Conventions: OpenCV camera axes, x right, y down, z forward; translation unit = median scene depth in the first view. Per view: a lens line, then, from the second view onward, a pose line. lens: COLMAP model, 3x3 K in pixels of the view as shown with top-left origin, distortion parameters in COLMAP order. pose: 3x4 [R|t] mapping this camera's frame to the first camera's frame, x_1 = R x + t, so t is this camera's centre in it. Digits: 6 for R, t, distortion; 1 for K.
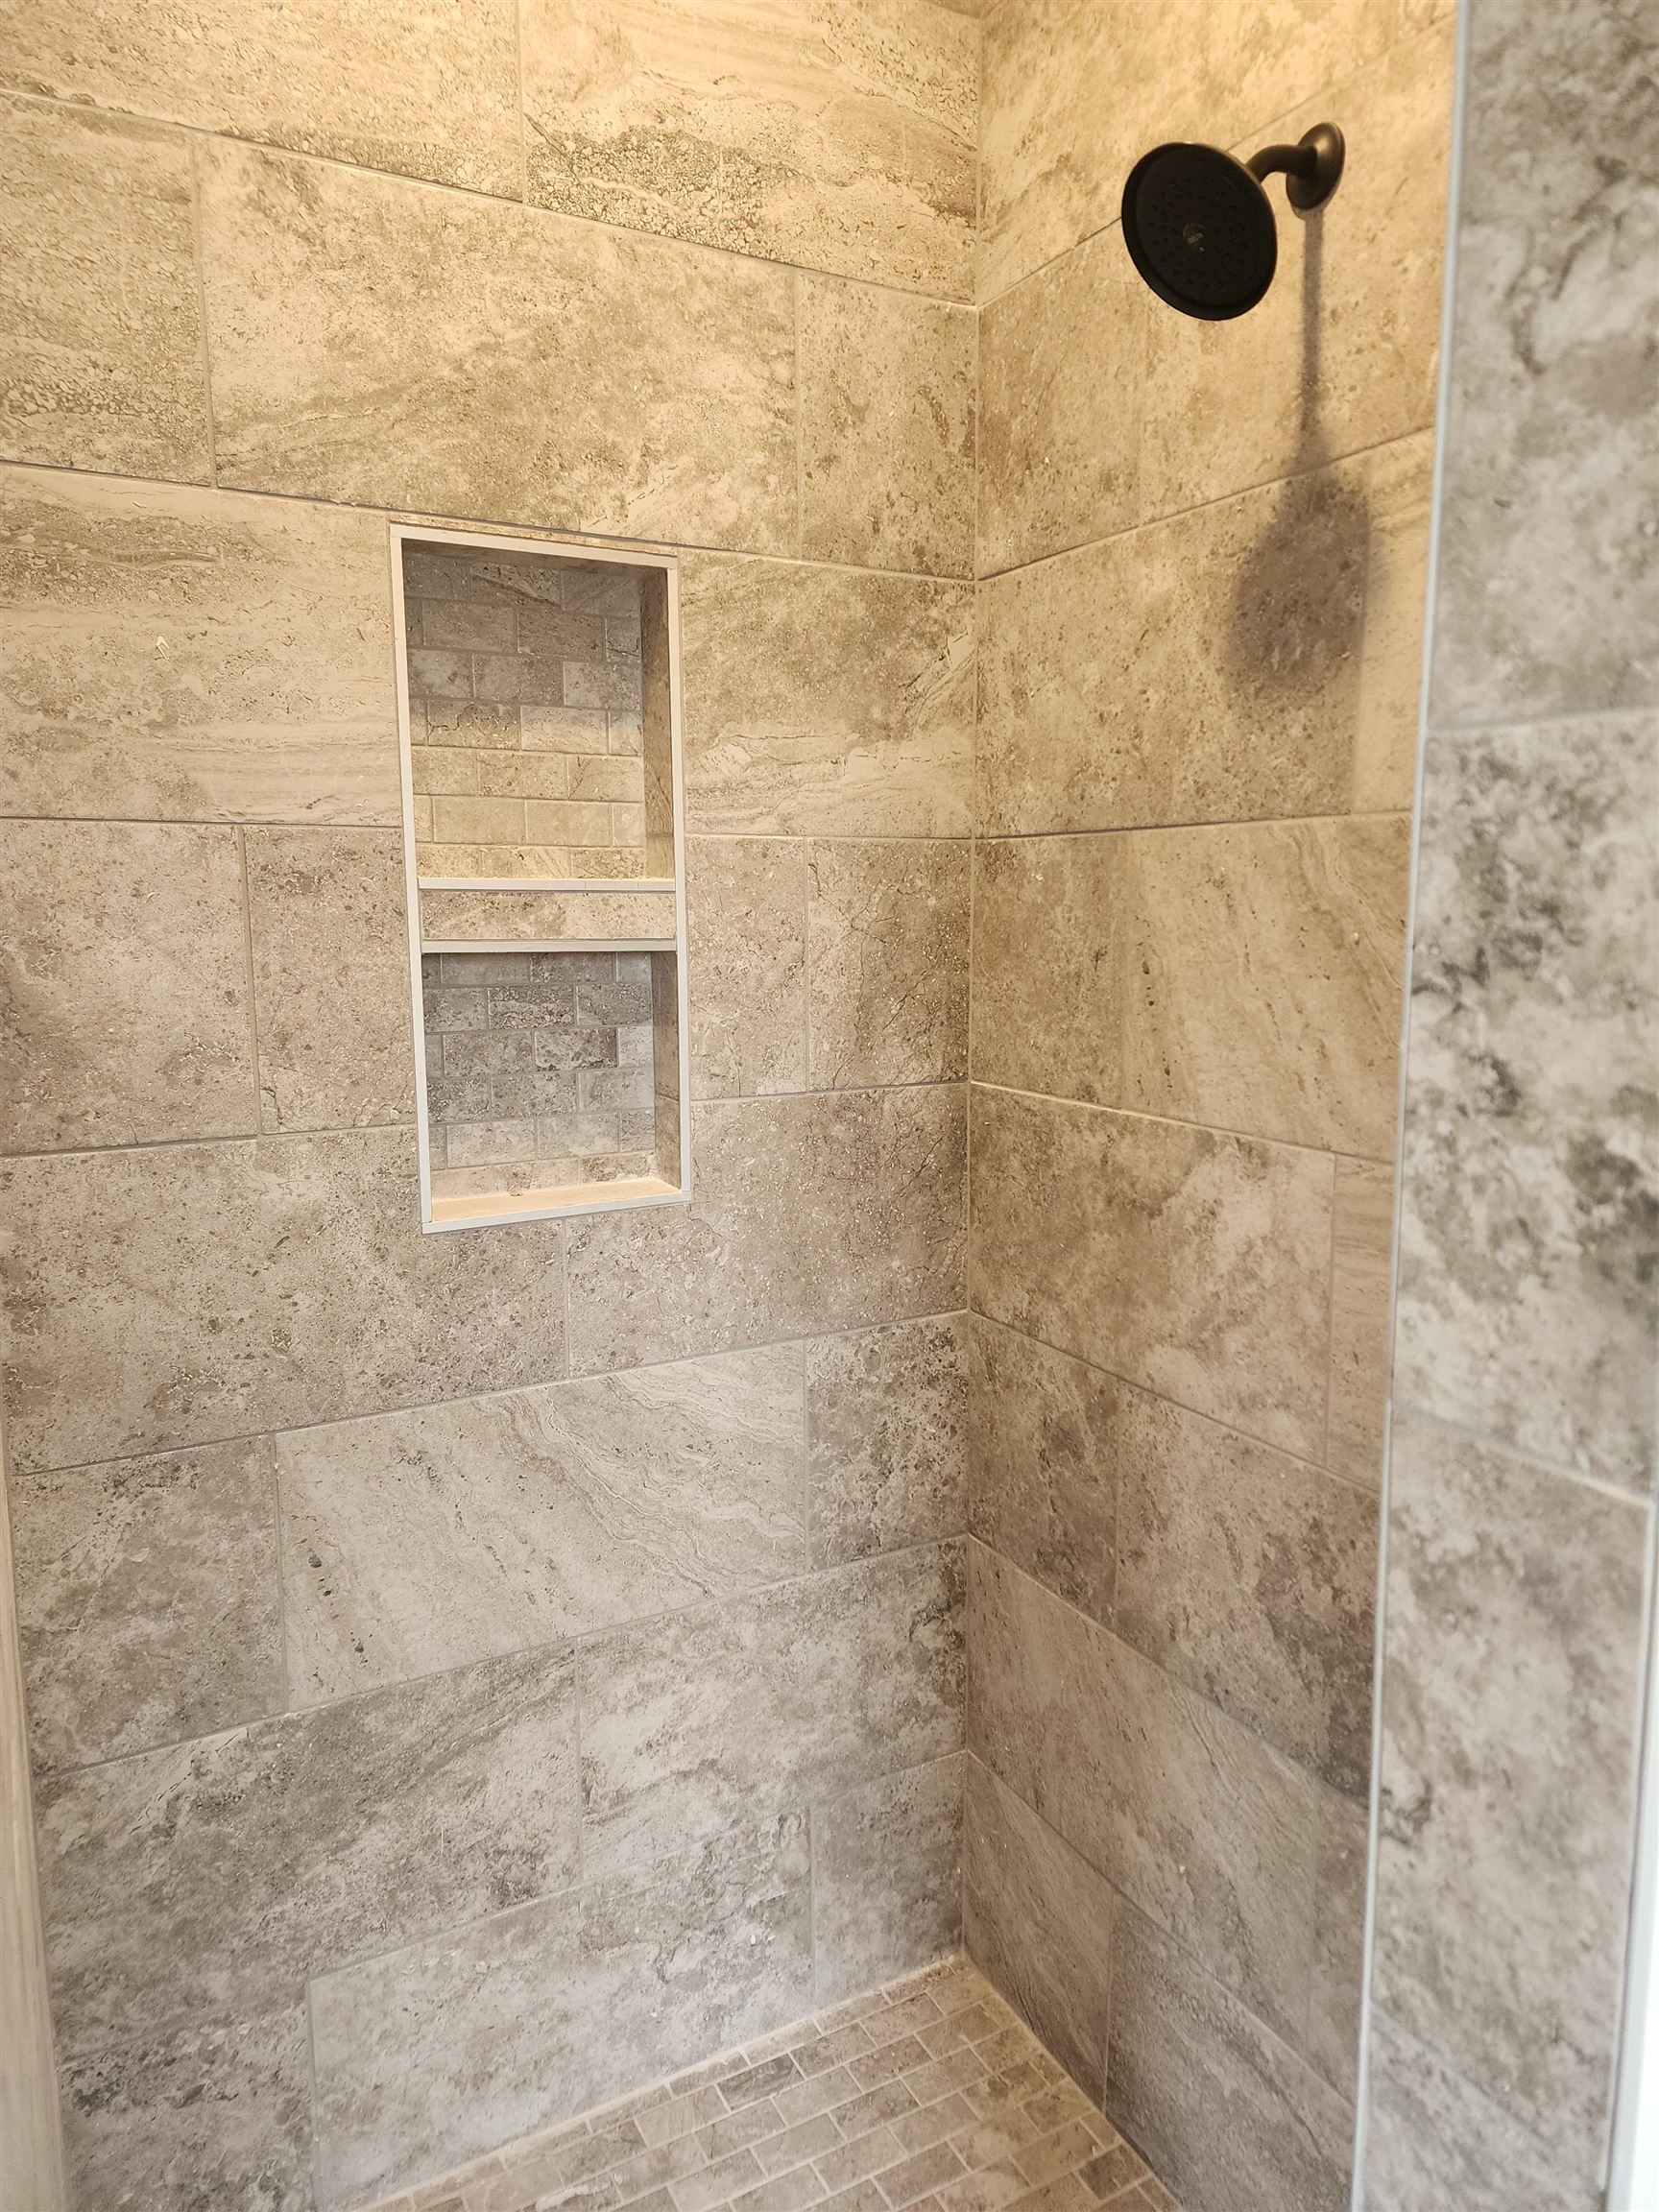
lens RADIAL K [[1473.1, 0, 849.4], [0, 1473.1, 1105.0], [0, 0, 1]] dist [0.100496, -0.091922]
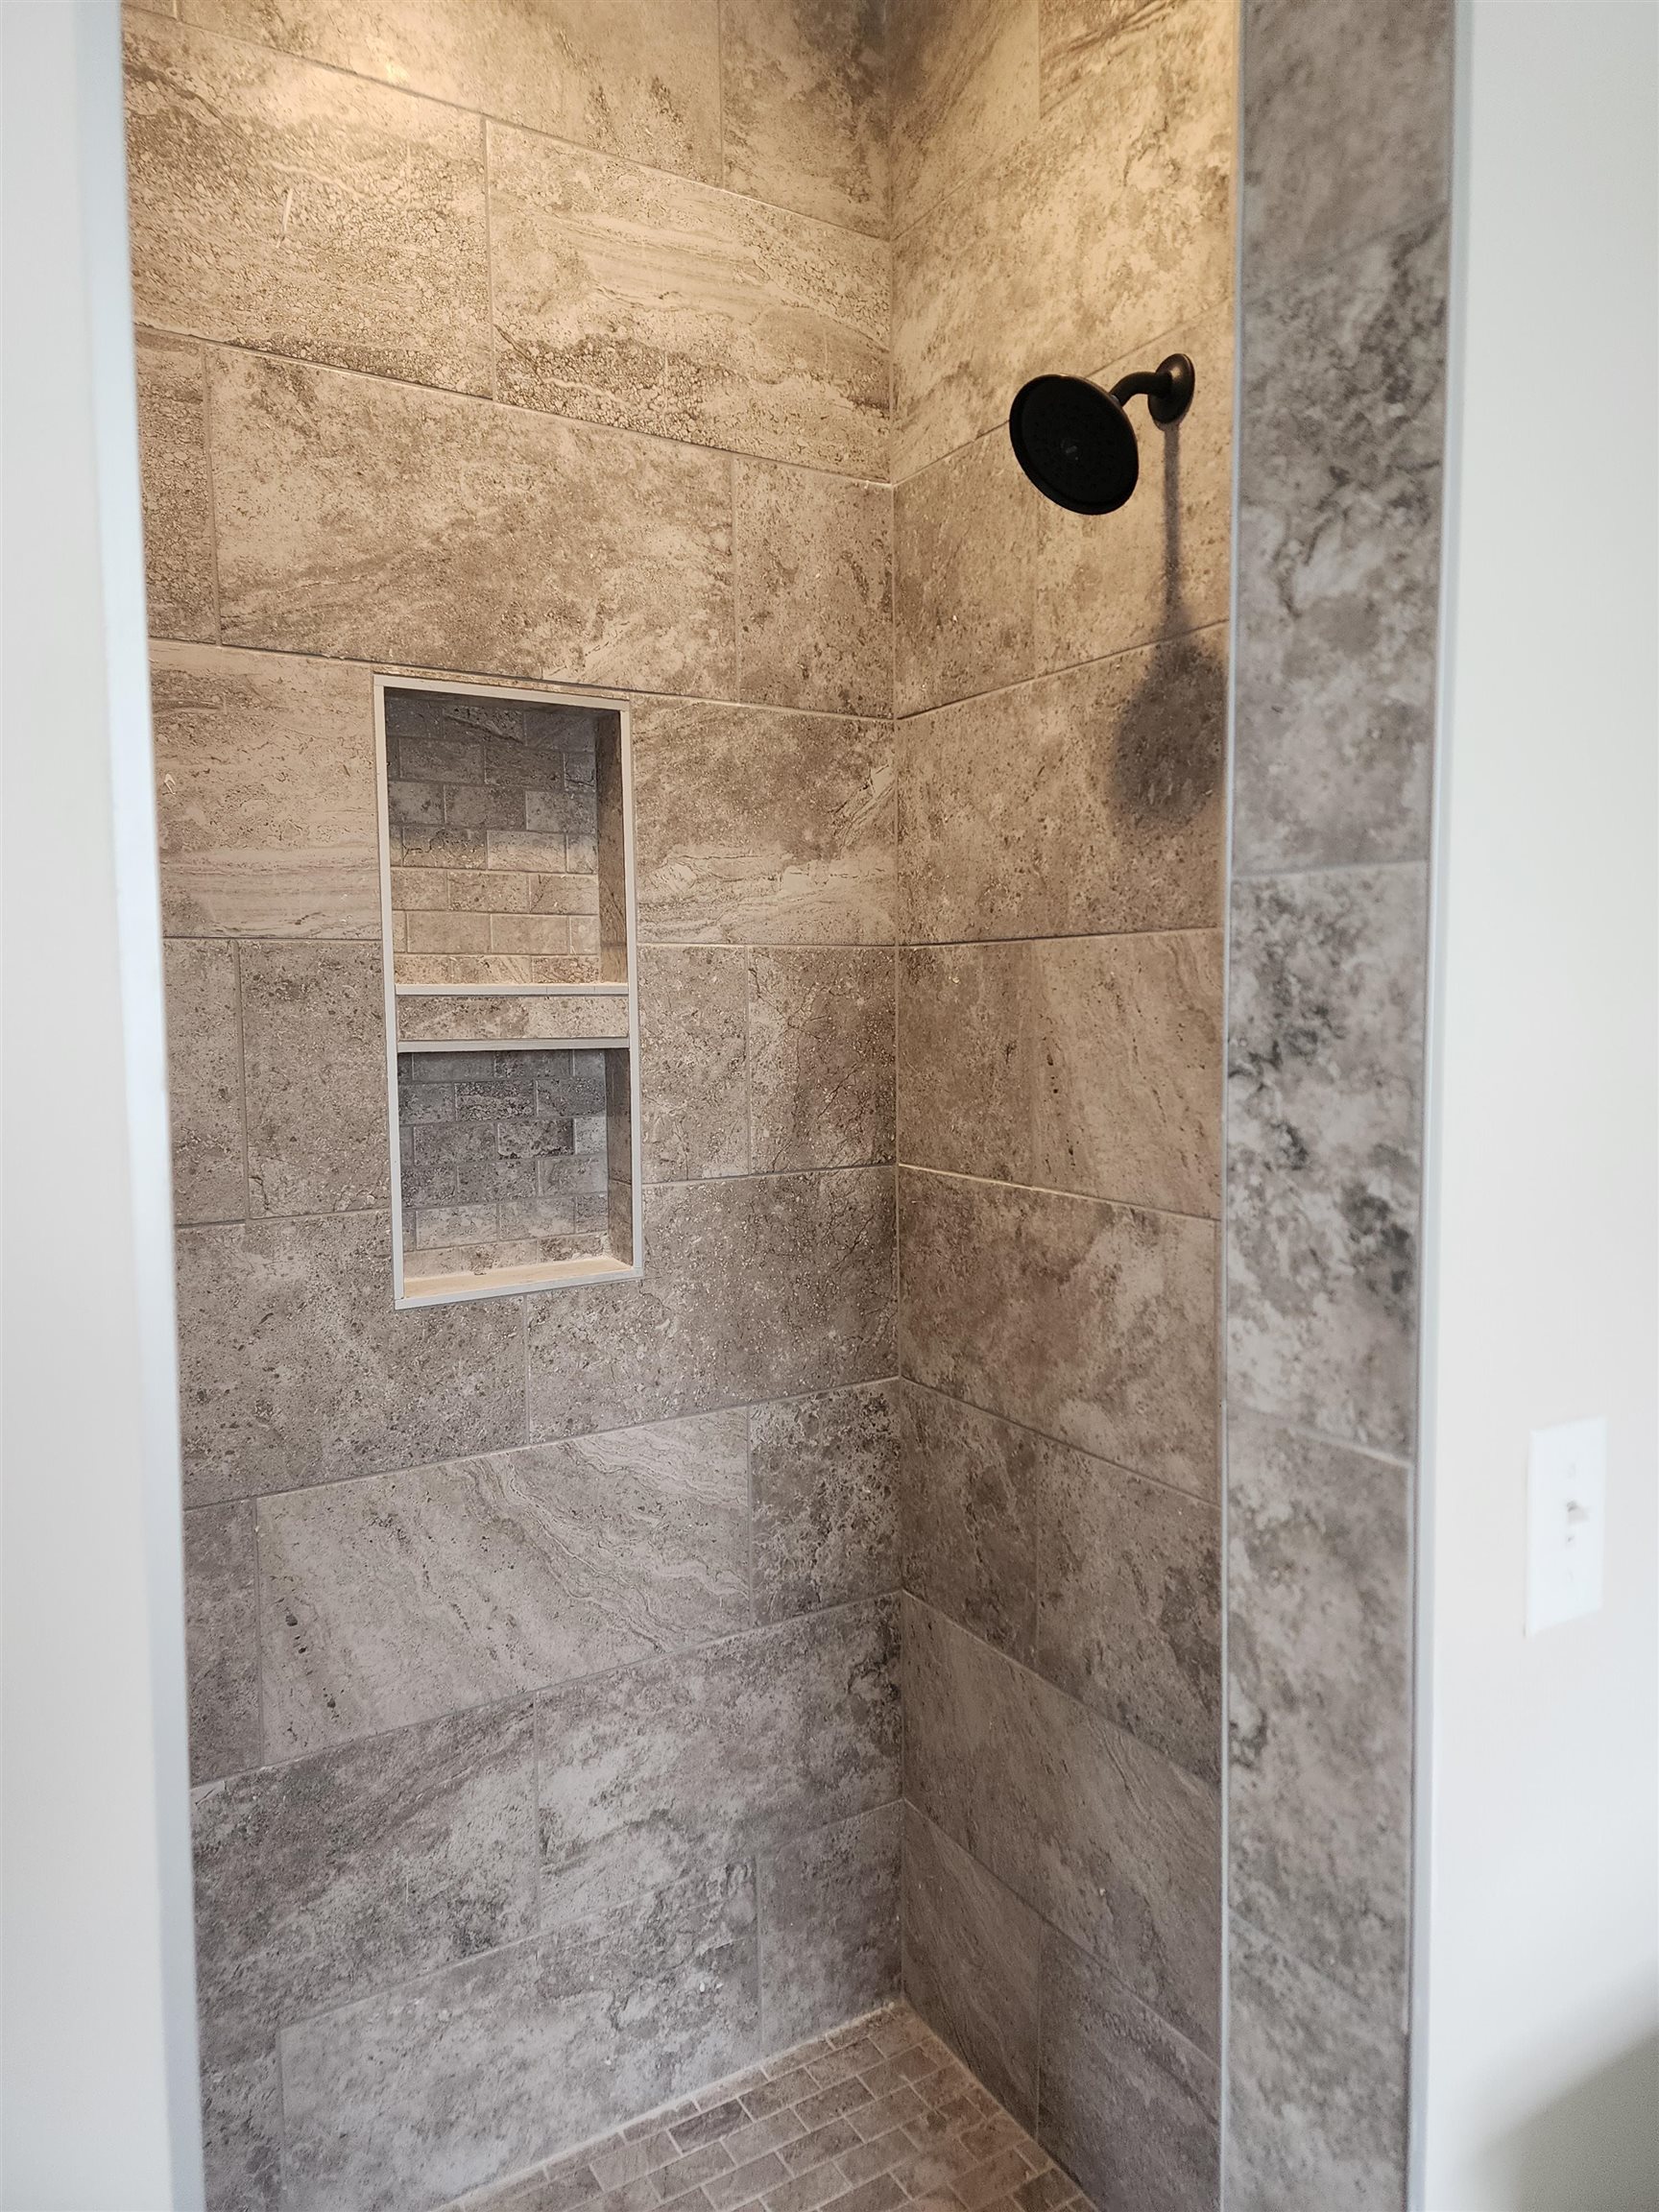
lens RADIAL K [[1473.1, 0, 849.4], [0, 1473.1, 1105.0], [0, 0, 1]] dist [0.100496, -0.091922]
pose [[0.998952, -0.010128, 0.044638, -0.002726], [0.012990, 0.997847, -0.064290, 0.011718], [-0.043891, 0.064803, 0.996932, -0.108818]]
